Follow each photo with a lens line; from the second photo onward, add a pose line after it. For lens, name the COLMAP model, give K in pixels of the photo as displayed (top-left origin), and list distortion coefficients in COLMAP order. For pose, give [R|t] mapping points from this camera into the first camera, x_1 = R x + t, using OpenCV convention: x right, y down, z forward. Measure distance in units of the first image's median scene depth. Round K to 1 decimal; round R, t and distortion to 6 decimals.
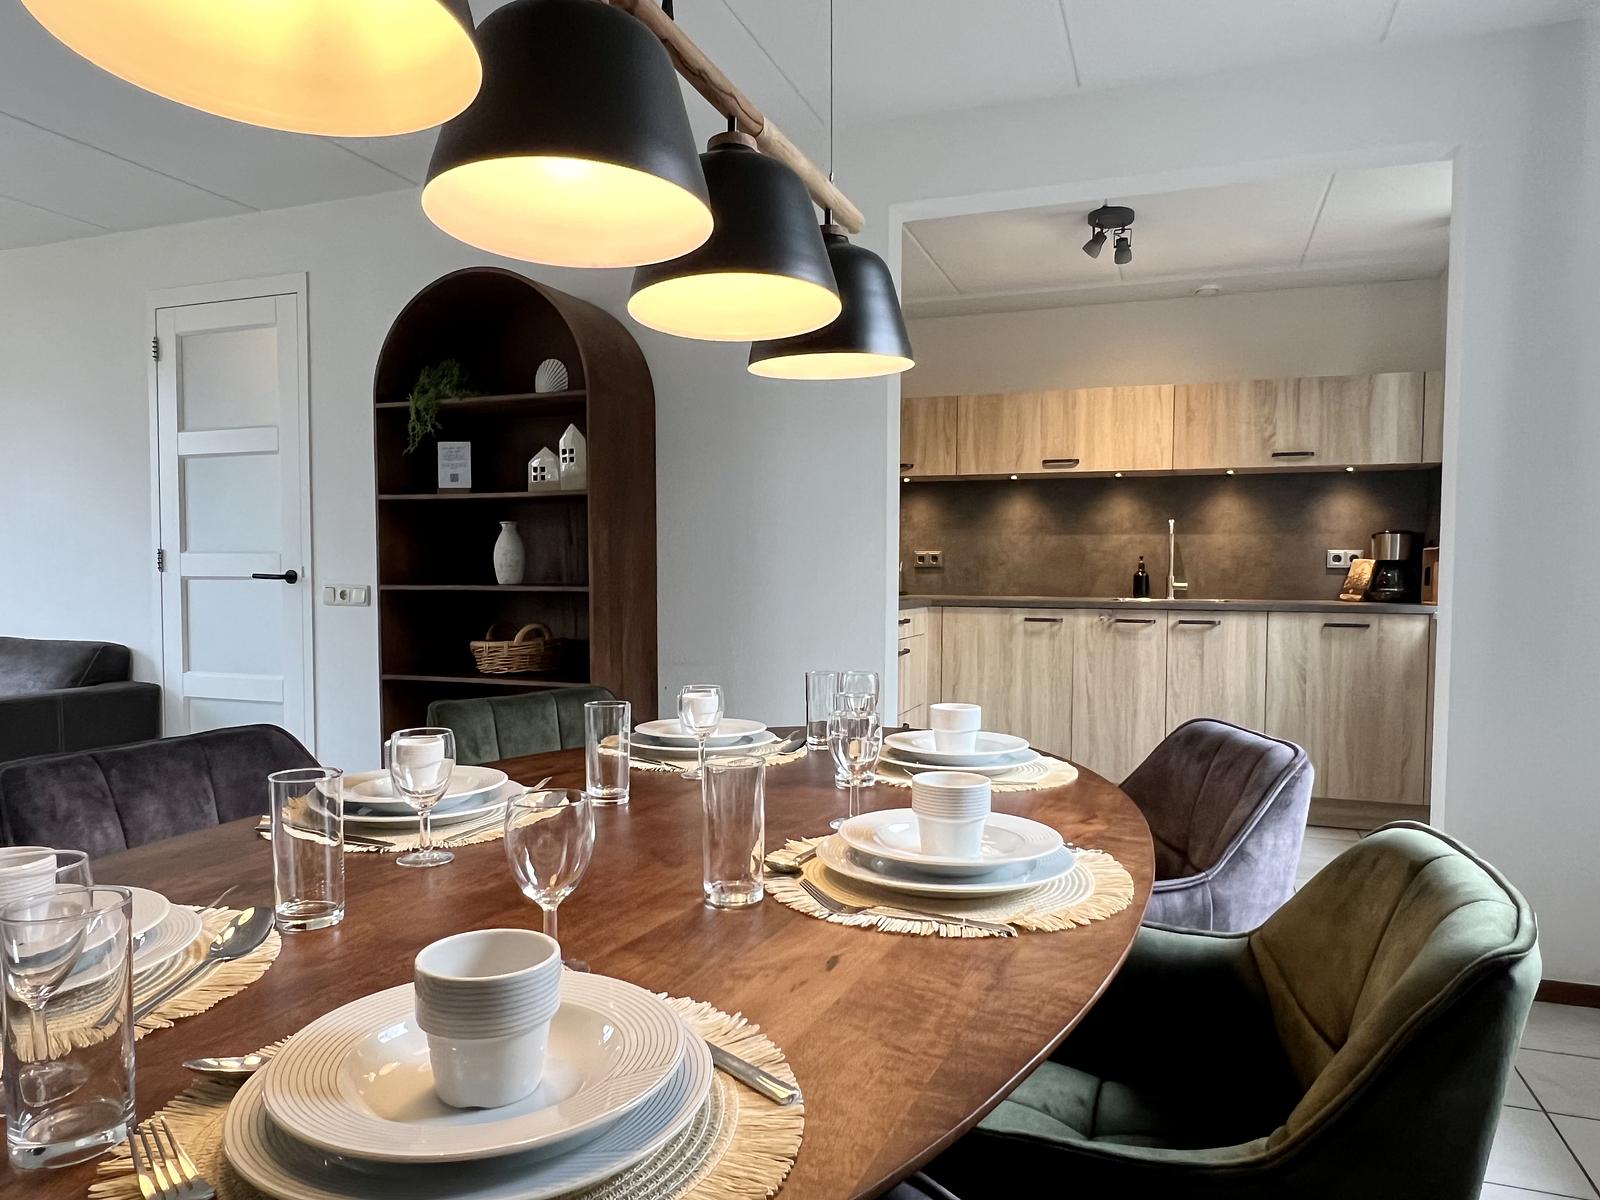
lens RADIAL K [[1040.6, 0, 796.4], [0, 1040.6, 612.0], [0, 0, 1]] dist [0.004121, -0.000241]
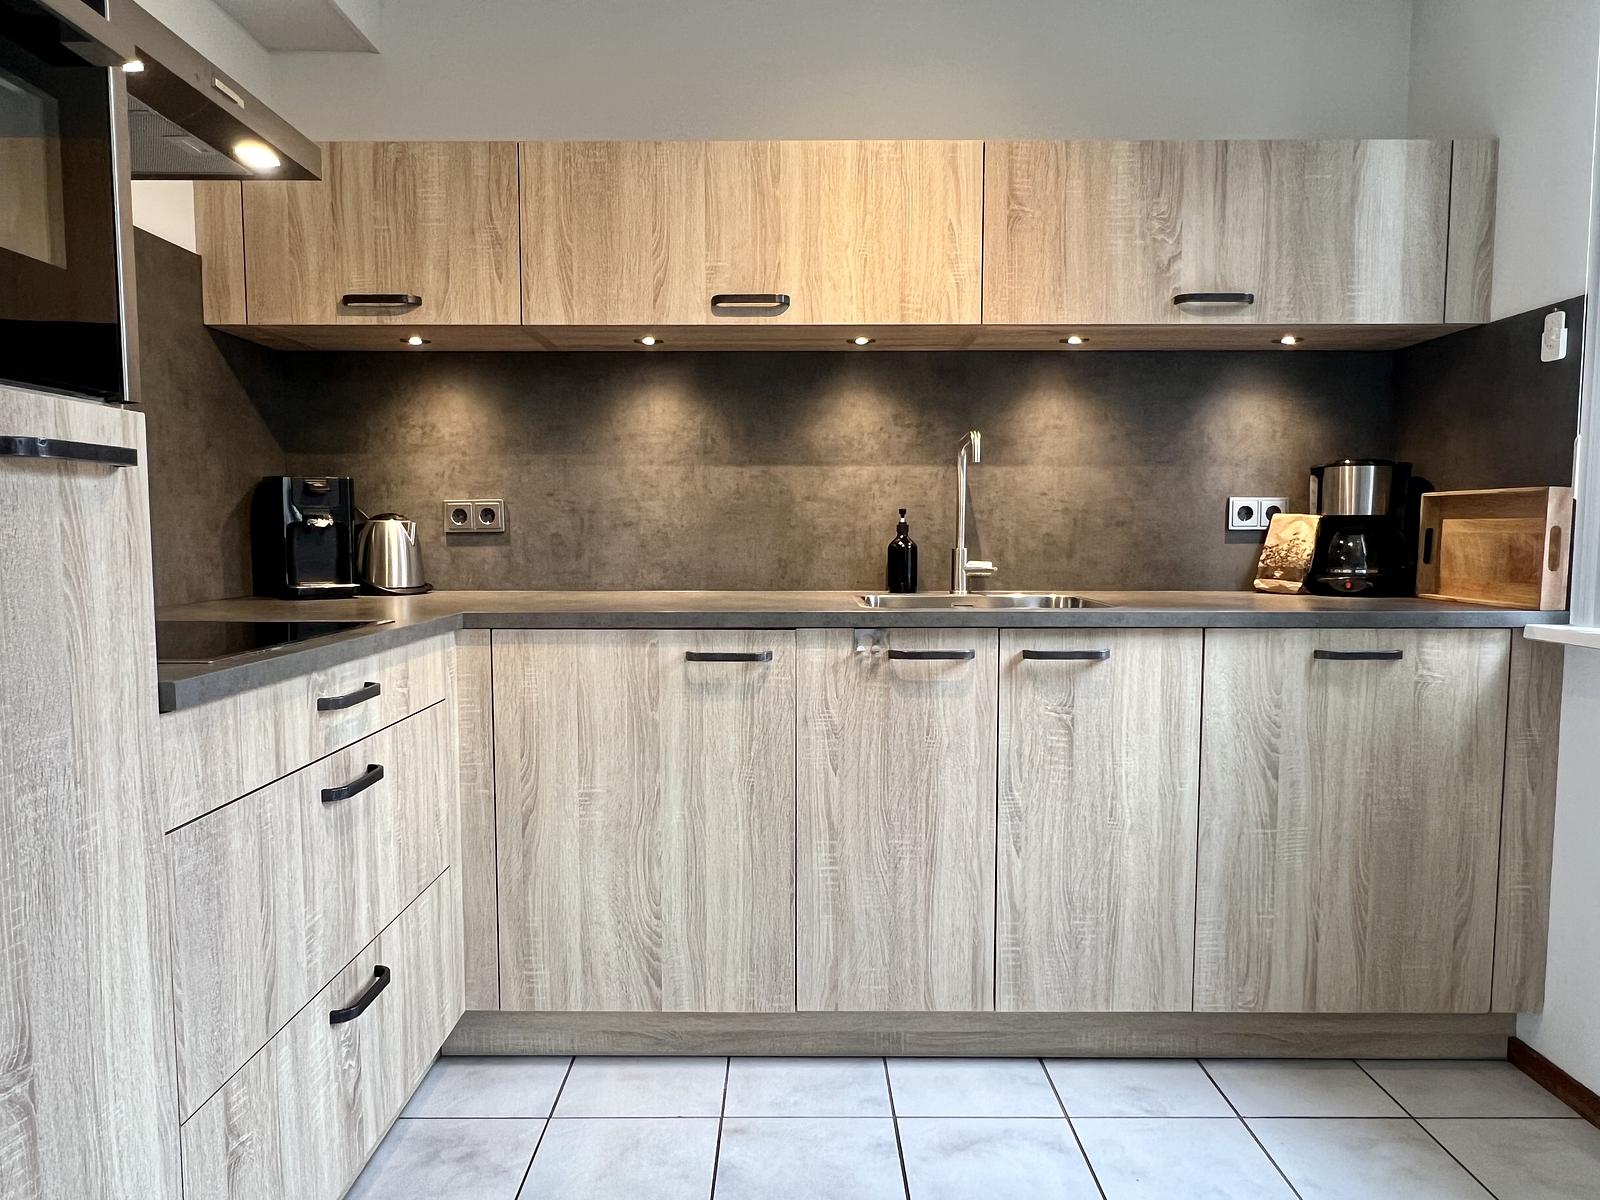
lens RADIAL K [[1040.6, 0, 796.4], [0, 1040.6, 612.0], [0, 0, 1]] dist [0.004121, -0.000241]
pose [[0.936532, -0.034426, 0.348887, 0.112628], [0.019824, 0.998775, 0.045339, -0.029386], [-0.350020, -0.035545, 0.936068, 0.580015]]
